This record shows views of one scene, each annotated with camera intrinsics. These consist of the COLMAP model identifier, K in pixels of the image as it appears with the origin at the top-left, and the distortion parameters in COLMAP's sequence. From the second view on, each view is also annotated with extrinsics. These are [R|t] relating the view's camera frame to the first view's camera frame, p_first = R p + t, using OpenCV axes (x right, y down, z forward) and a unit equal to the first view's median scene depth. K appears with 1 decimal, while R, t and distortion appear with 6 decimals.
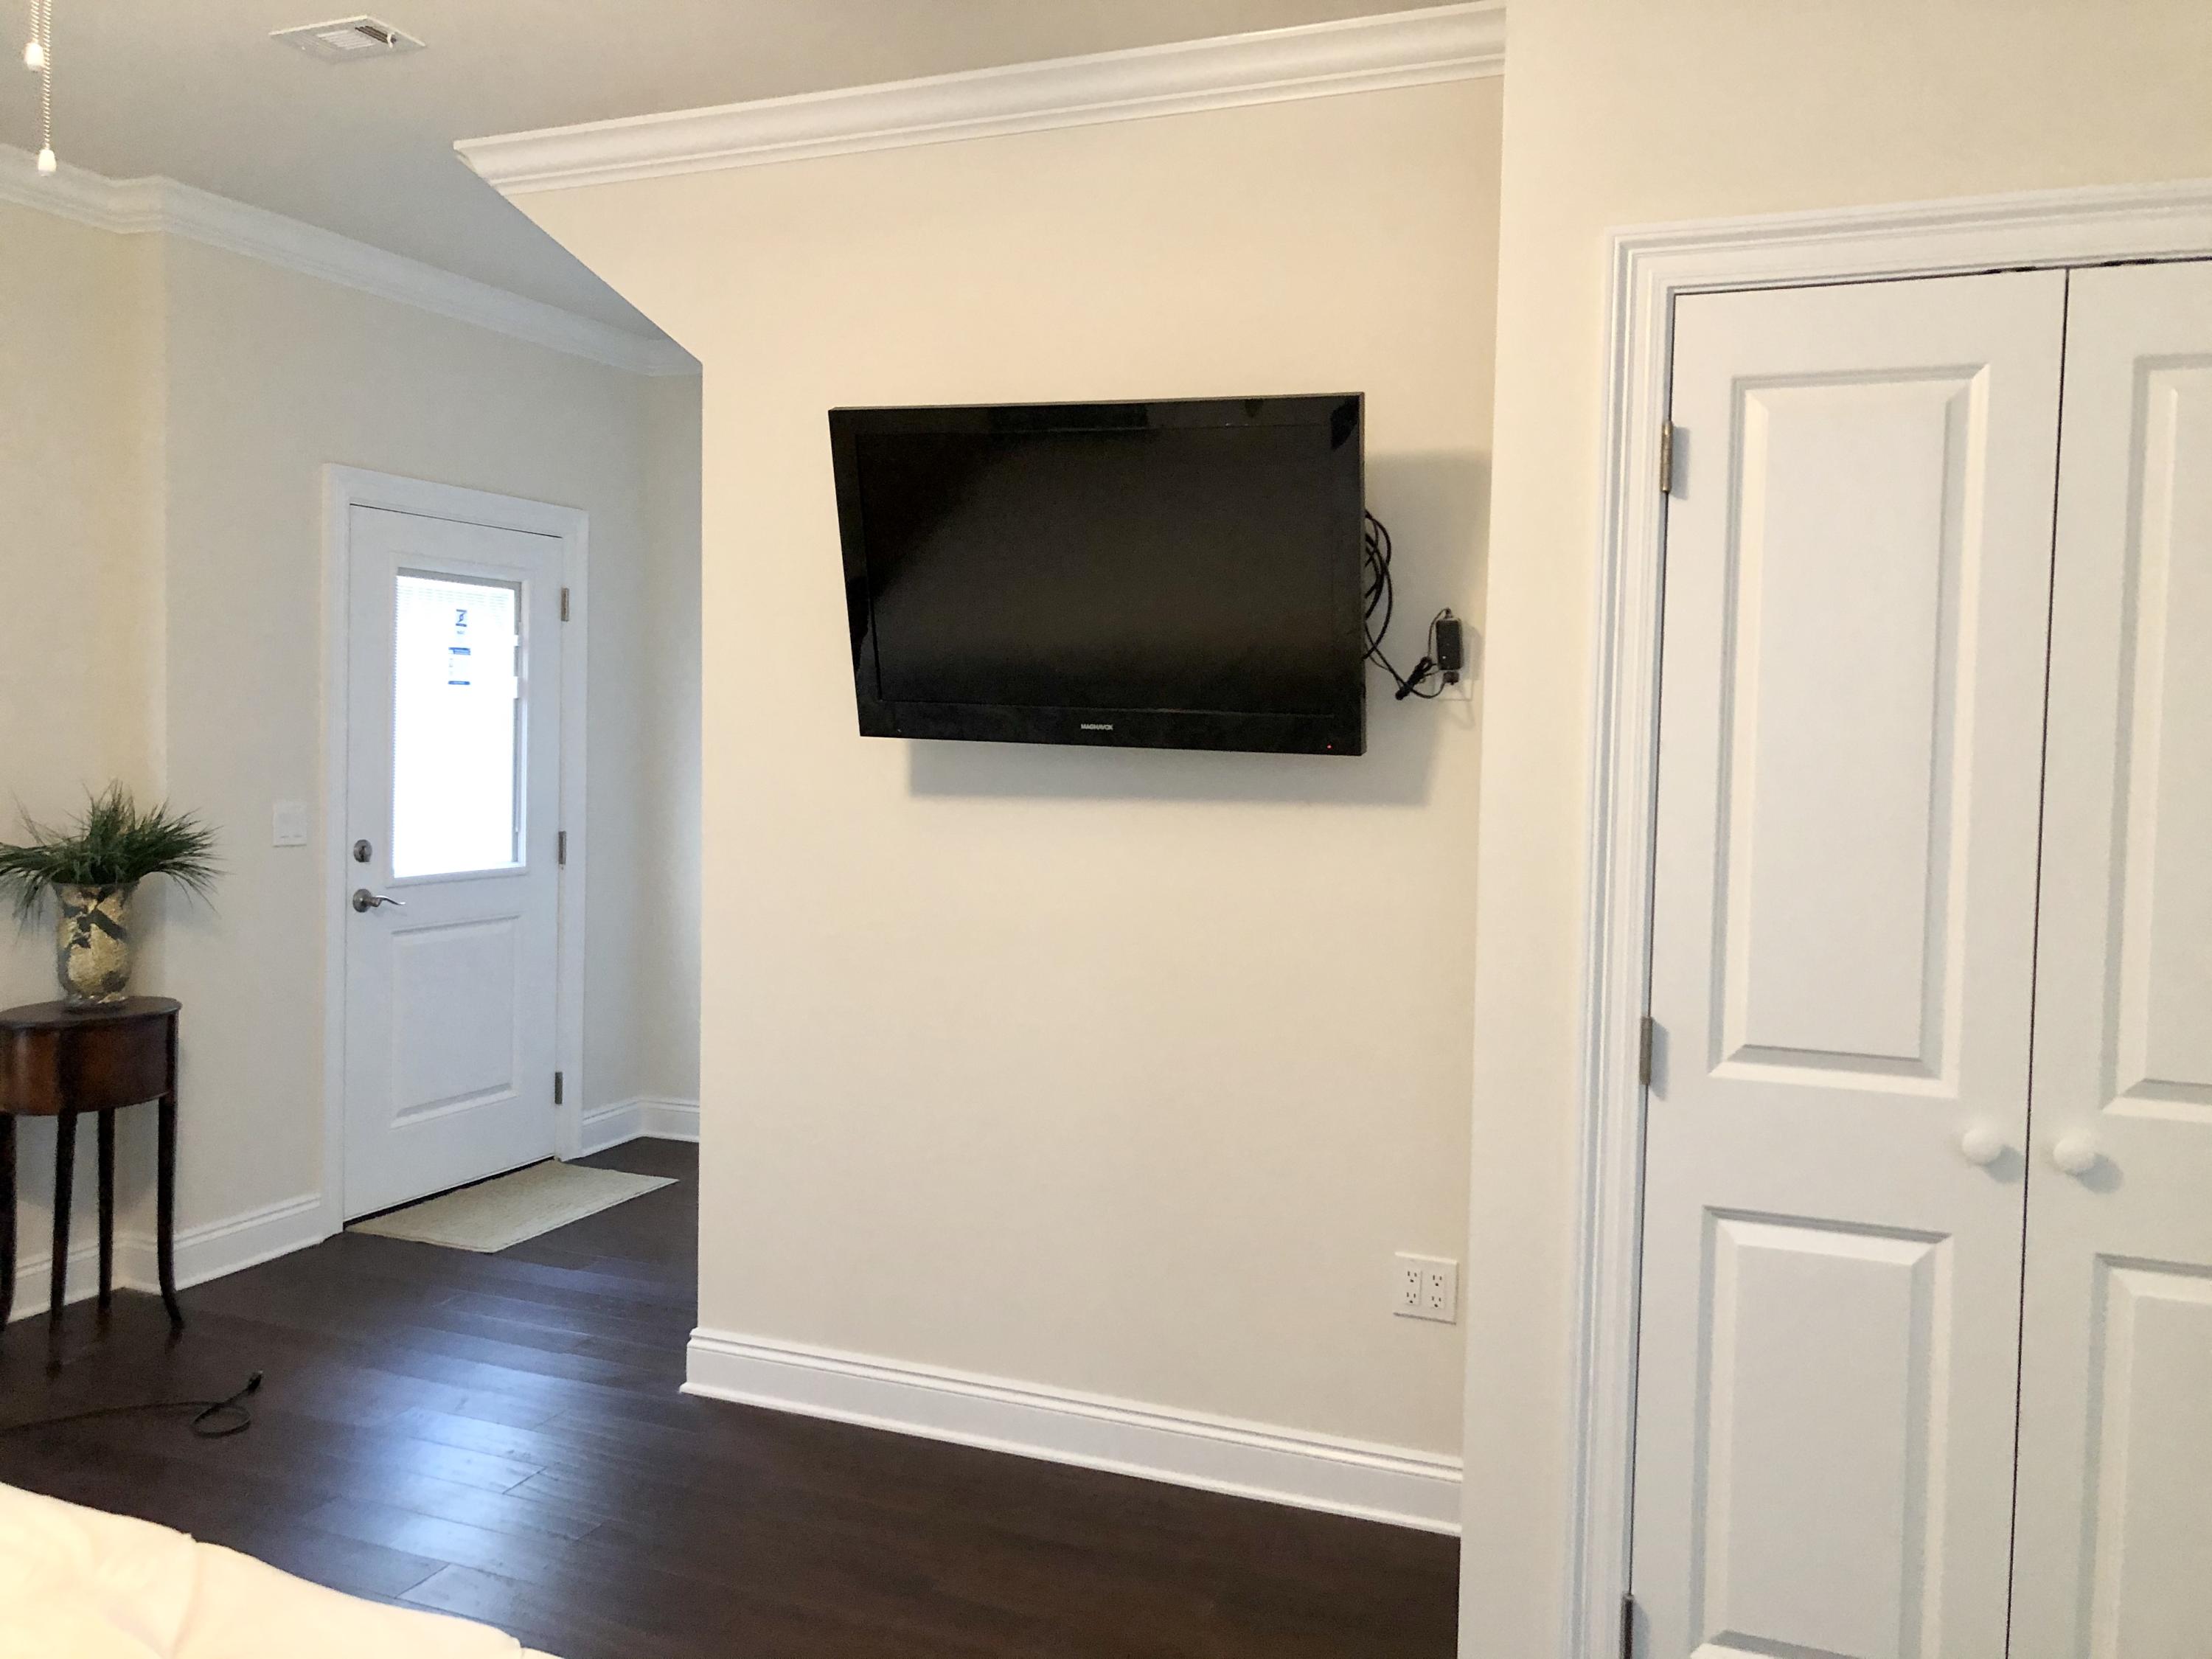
lens RADIAL K [[1812.8, 0, 1066.6], [0, 1812.8, 794.4], [0, 0, 1]] dist [0.027351, -0.007369]
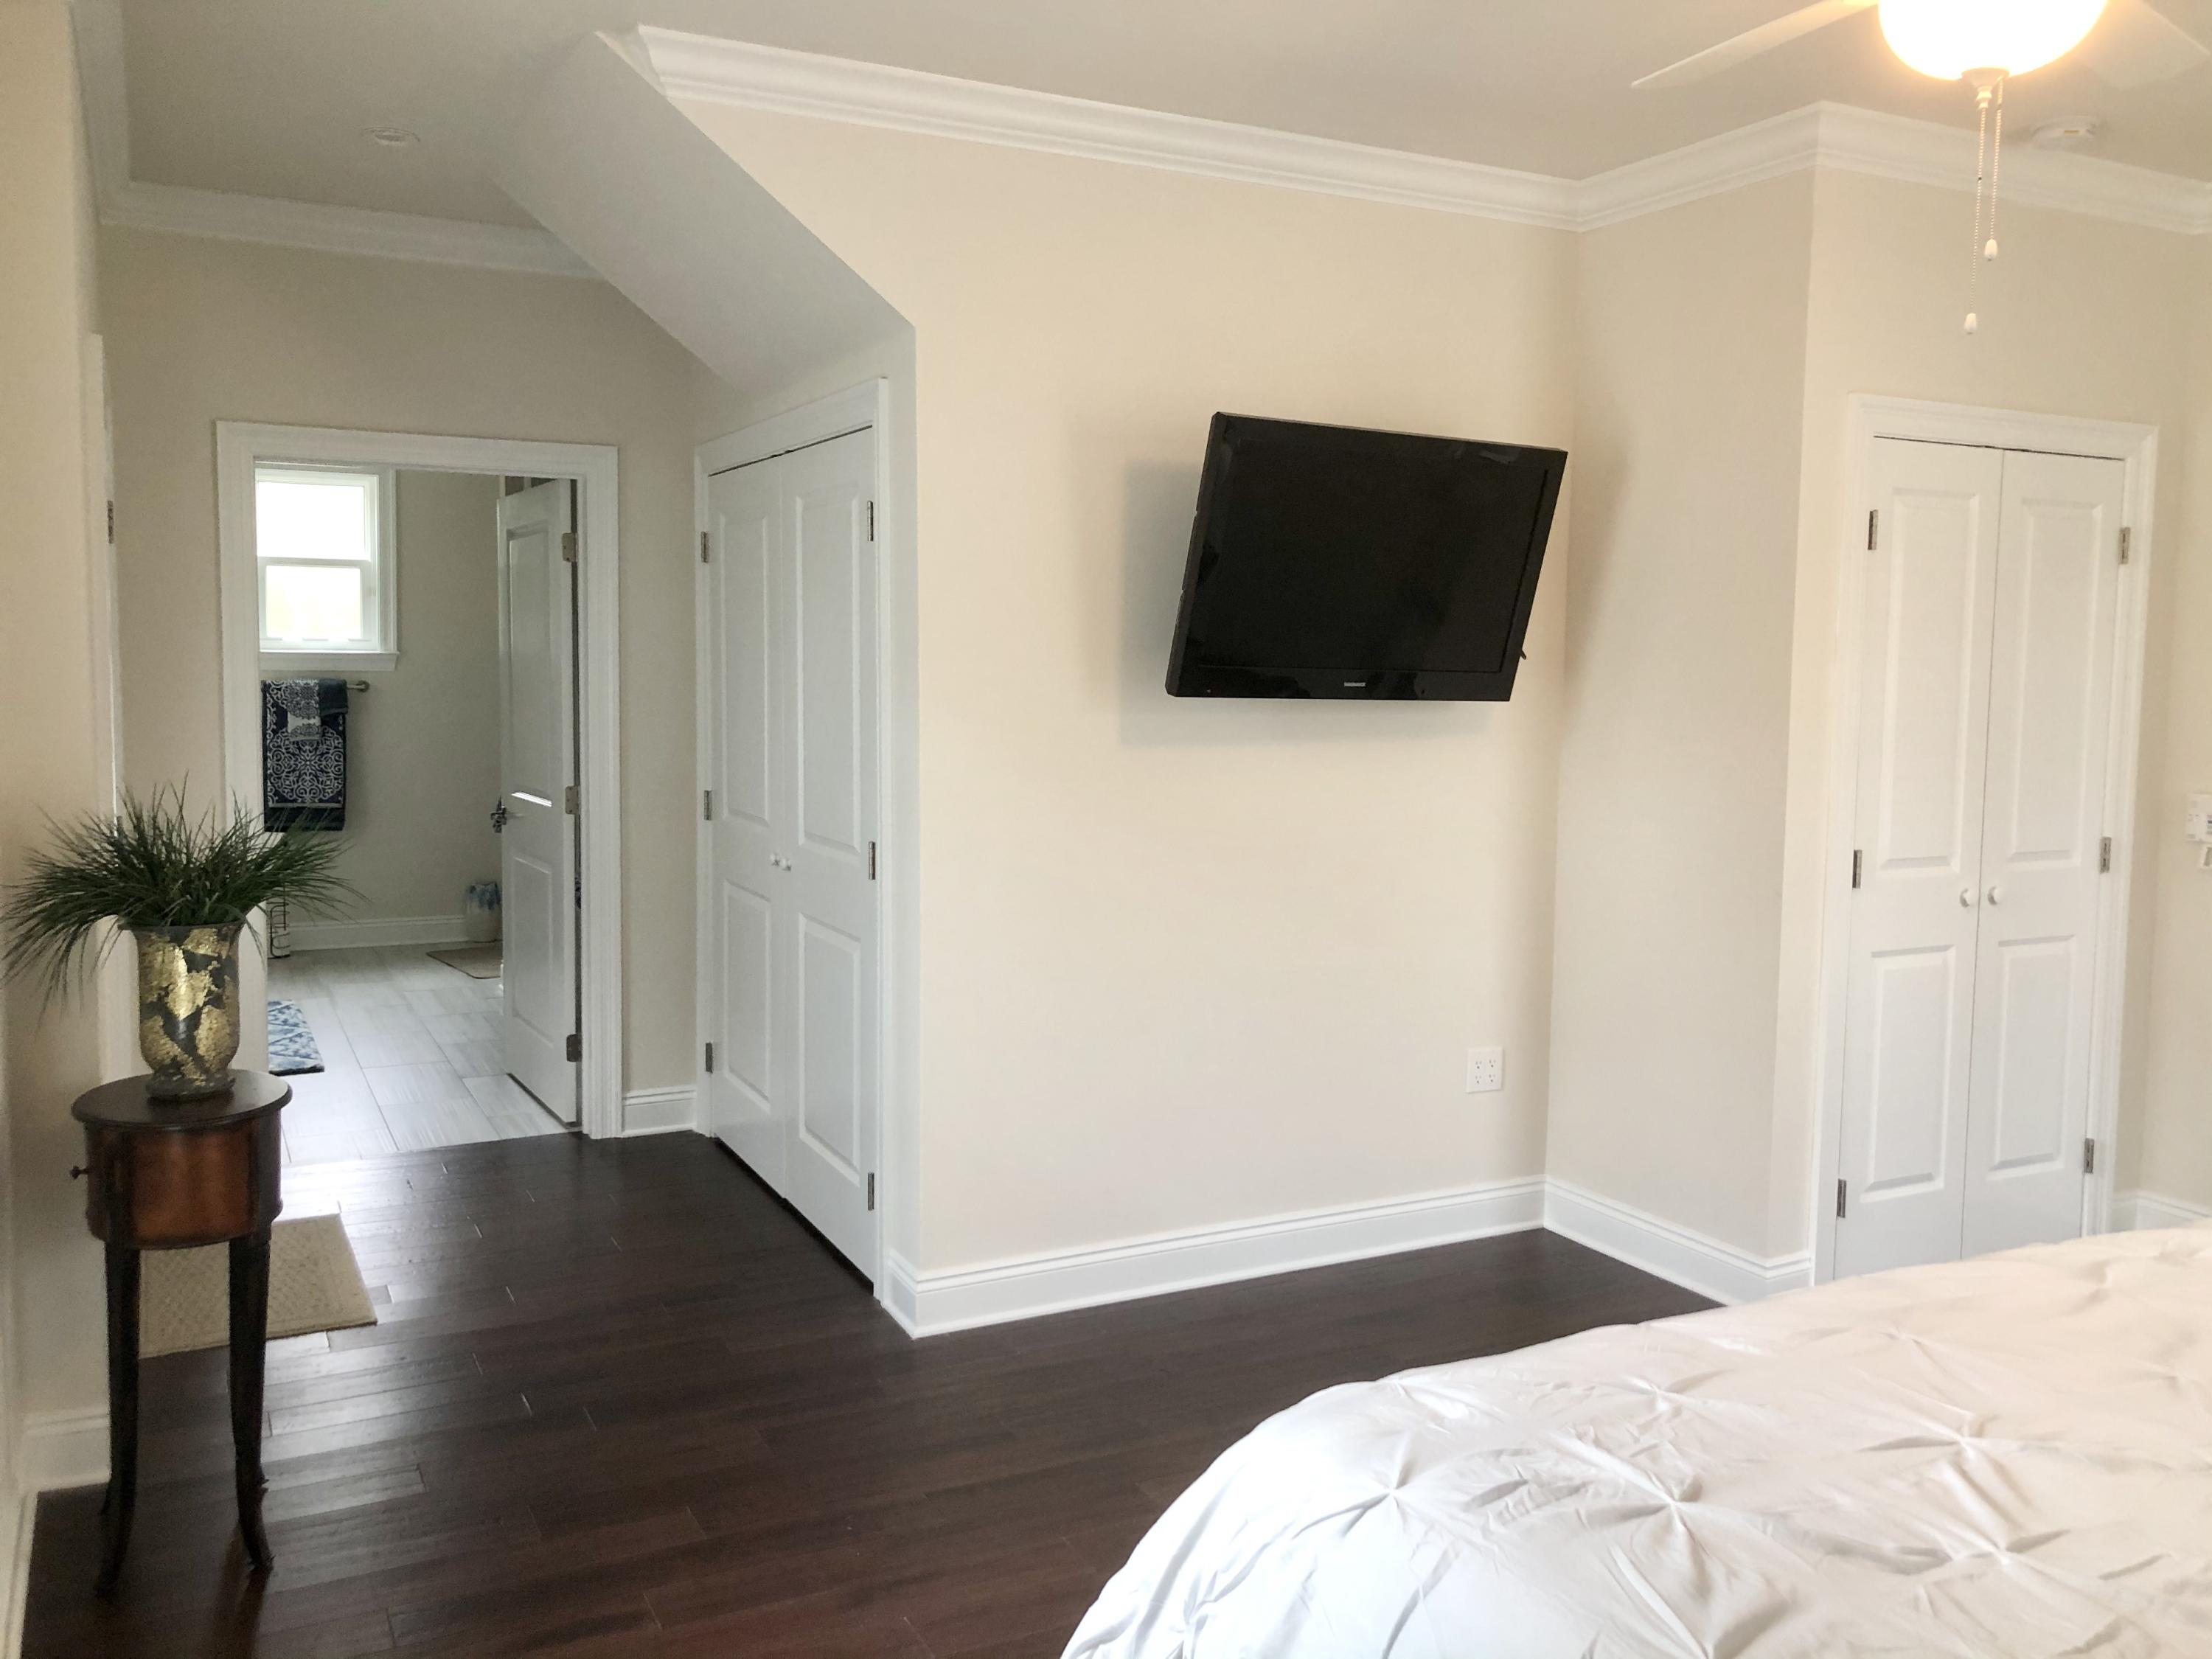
lens RADIAL K [[1812.8, 0, 1124.3], [0, 1812.8, 808.9], [0, 0, 1]] dist [0.027351, -0.007369]
pose [[0.641874, -0.078086, 0.762824, -1.067786], [0.029894, 0.996594, 0.076861, -0.053183], [-0.766227, -0.026532, 0.642022, 0.303156]]
